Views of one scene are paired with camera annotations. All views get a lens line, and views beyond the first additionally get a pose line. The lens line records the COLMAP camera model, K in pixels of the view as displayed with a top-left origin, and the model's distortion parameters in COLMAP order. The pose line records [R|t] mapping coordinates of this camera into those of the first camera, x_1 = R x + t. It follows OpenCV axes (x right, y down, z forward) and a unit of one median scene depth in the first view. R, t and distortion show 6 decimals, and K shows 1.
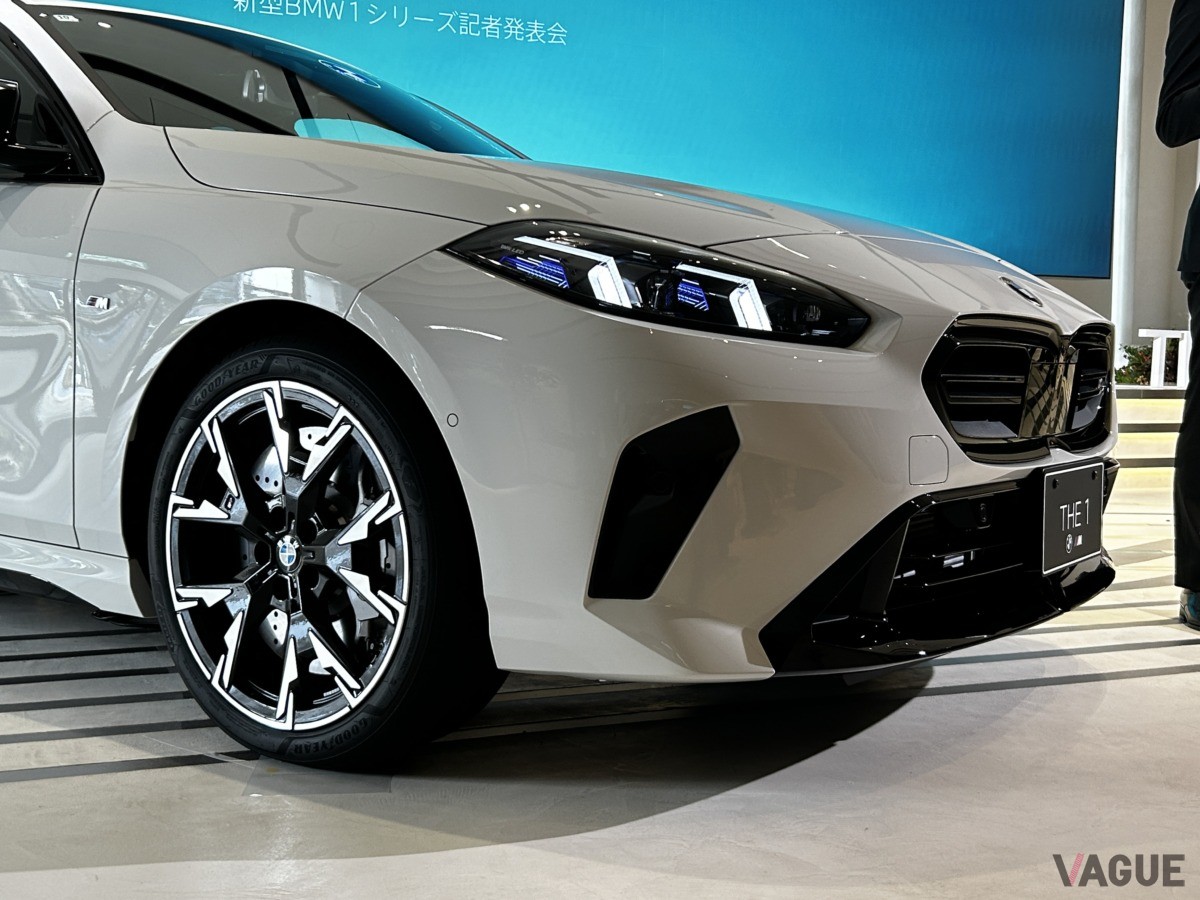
lens RADIAL K [[1409.6, 0, 596.5], [0, 1409.6, 444.0], [0, 0, 1]] dist [0.013174, 0.000000]
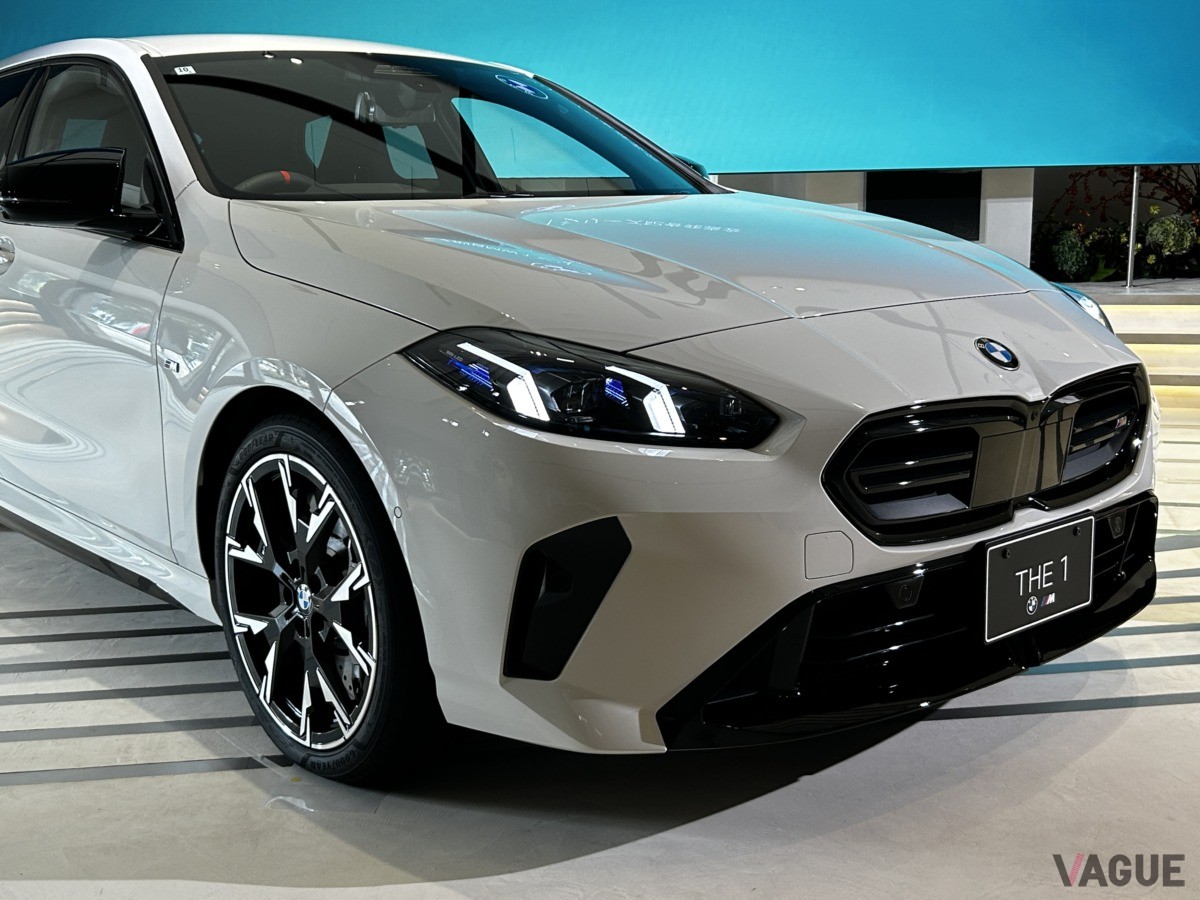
lens RADIAL K [[1409.6, 0, 600.3], [0, 1409.6, 455.0], [0, 0, 1]] dist [0.013174, 0.000000]
pose [[0.971864, 0.016579, -0.234959, 0.305538], [0.012117, 0.992680, 0.120166, -0.186814], [0.235231, -0.119632, 0.964549, -0.054634]]
